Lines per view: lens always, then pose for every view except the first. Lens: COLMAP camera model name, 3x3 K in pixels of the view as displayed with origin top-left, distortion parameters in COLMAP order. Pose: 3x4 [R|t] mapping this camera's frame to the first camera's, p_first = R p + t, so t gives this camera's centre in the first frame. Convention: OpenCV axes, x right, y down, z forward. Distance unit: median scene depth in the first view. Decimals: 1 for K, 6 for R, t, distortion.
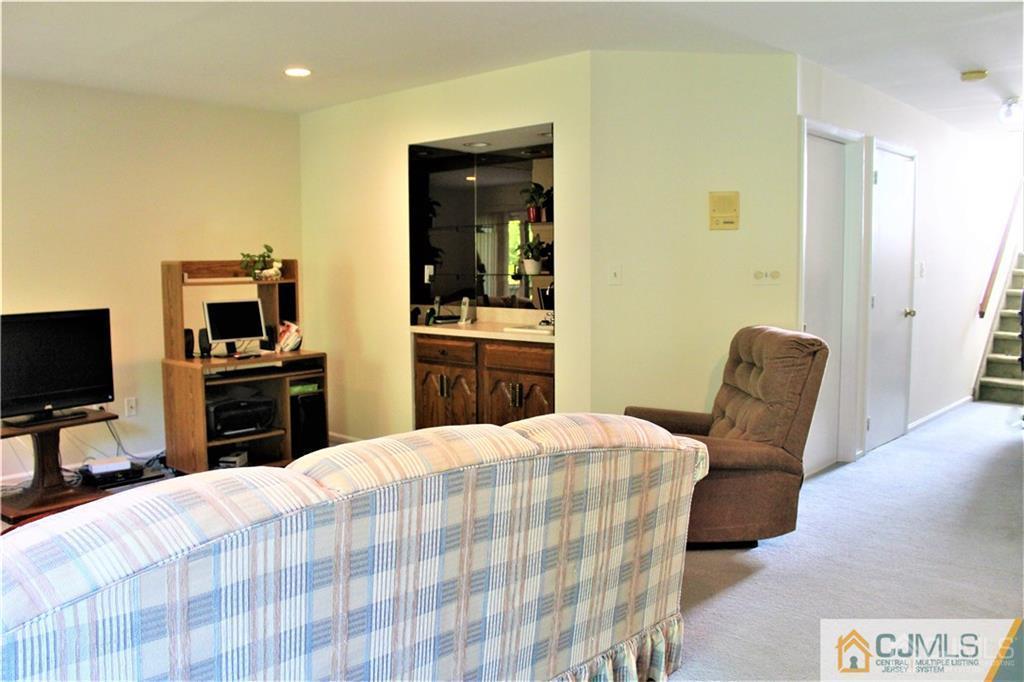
lens RADIAL K [[871.0, 0, 498.8], [0, 871.0, 342.2], [0, 0, 1]] dist [-0.168392, 0.158950]
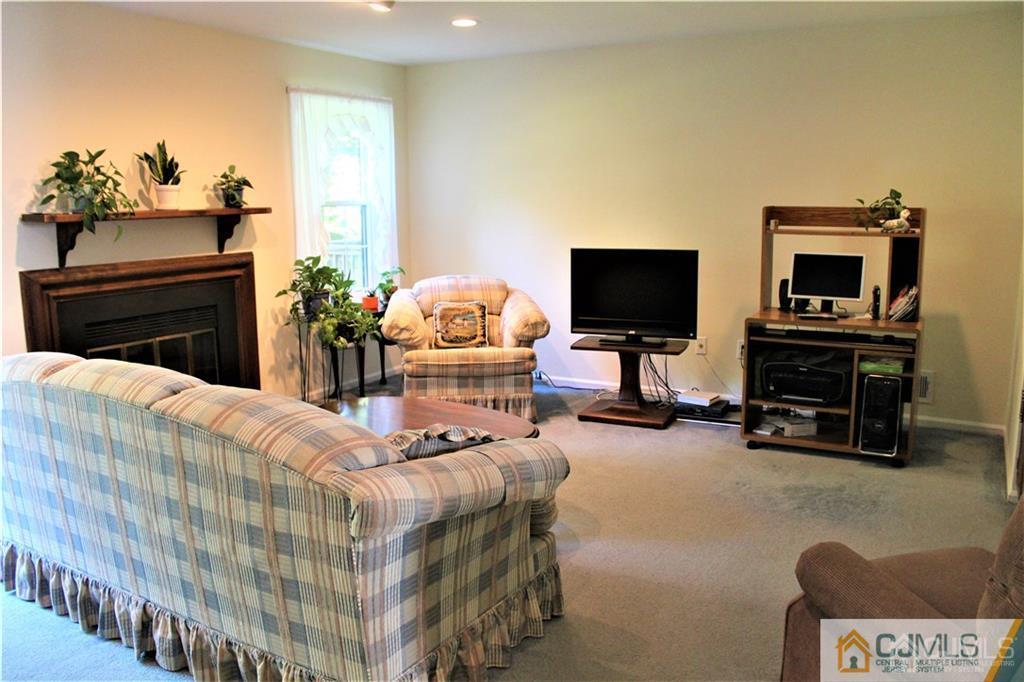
lens RADIAL K [[850.0, 0, 512.0], [0, 850.0, 341.0], [0, 0, 1]] dist [-0.006118, -0.004744]
pose [[0.264479, 0.172535, -0.948832, 0.464921], [-0.096078, 0.983685, 0.152092, -0.063518], [0.959594, 0.050937, 0.276741, 0.466627]]
